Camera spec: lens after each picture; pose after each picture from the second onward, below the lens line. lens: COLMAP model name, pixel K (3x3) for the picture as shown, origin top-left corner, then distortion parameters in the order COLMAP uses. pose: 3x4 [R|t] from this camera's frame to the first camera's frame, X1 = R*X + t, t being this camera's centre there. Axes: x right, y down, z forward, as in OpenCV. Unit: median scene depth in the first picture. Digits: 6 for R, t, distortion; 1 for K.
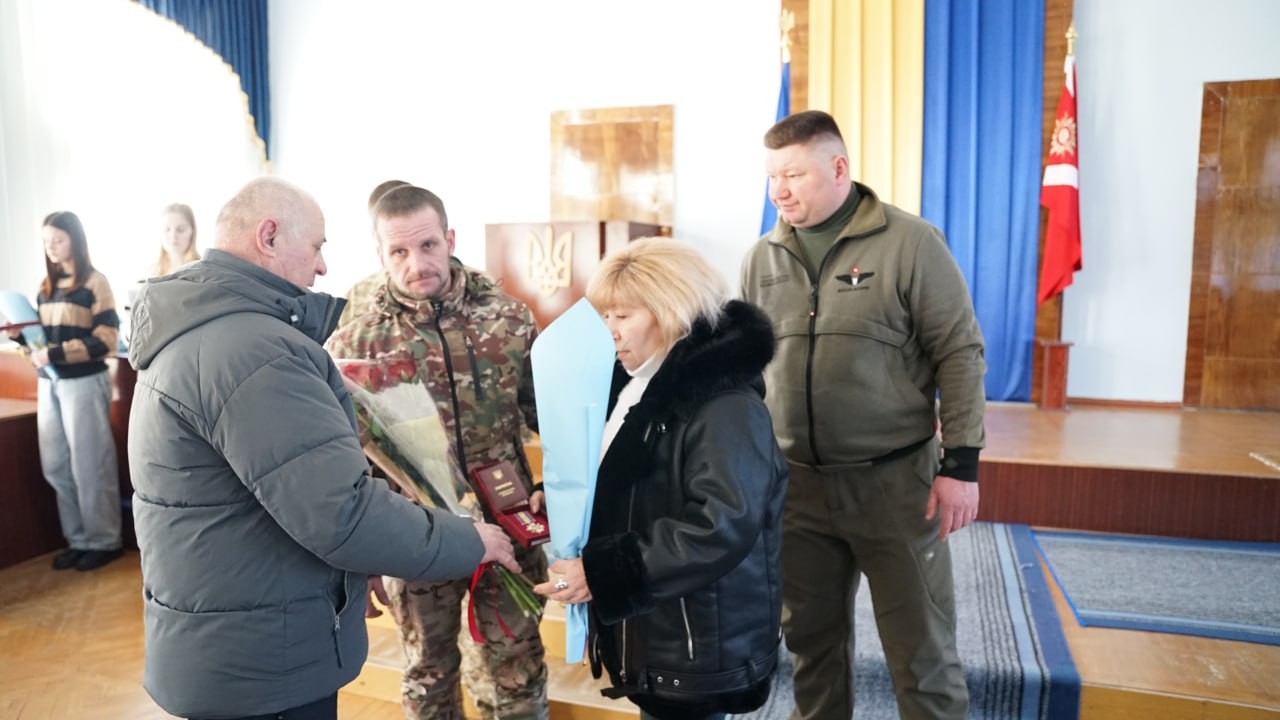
lens RADIAL K [[949.5, 0, 612.8], [0, 949.5, 357.3], [0, 0, 1]] dist [-0.140585, 0.113568]
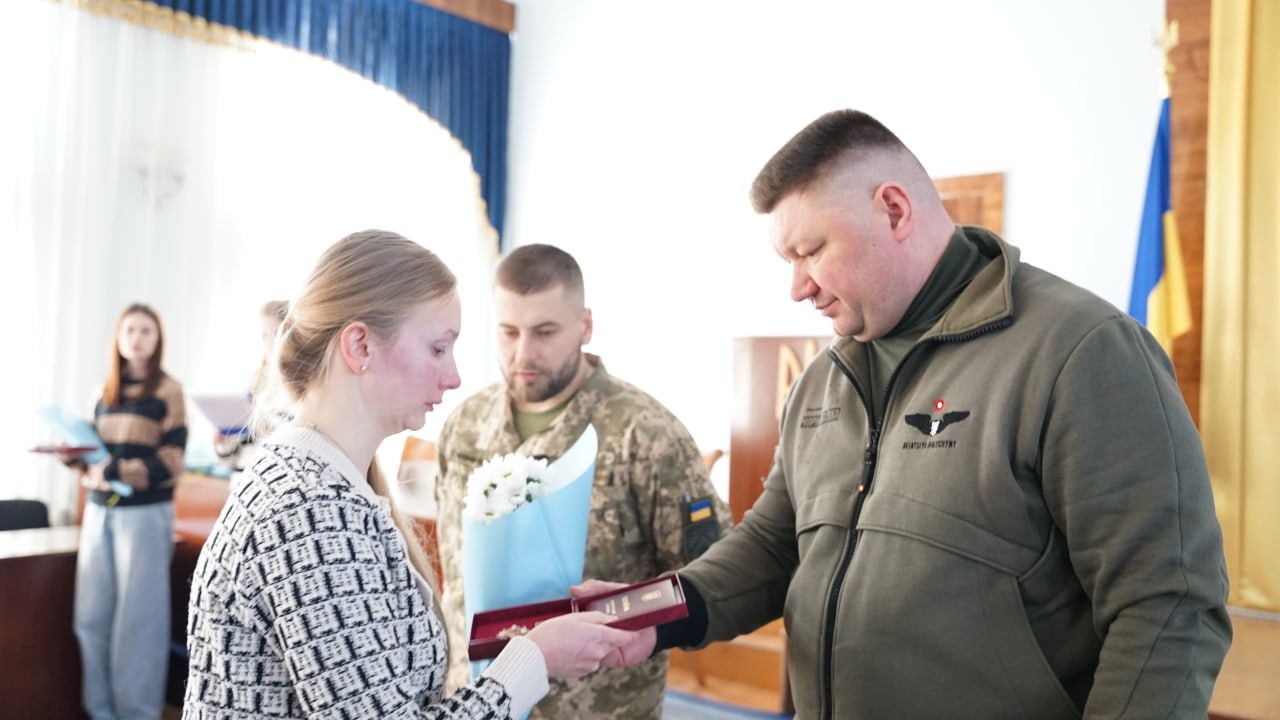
lens RADIAL K [[1146.4, 0, 630.2], [0, 1146.4, 364.2], [0, 0, 1]] dist [-0.001604, 0.002031]
pose [[0.939116, 0.021655, -0.342917, 0.167956], [-0.063257, 0.991850, -0.110602, -0.019886], [0.337727, 0.125560, 0.932832, 0.201137]]
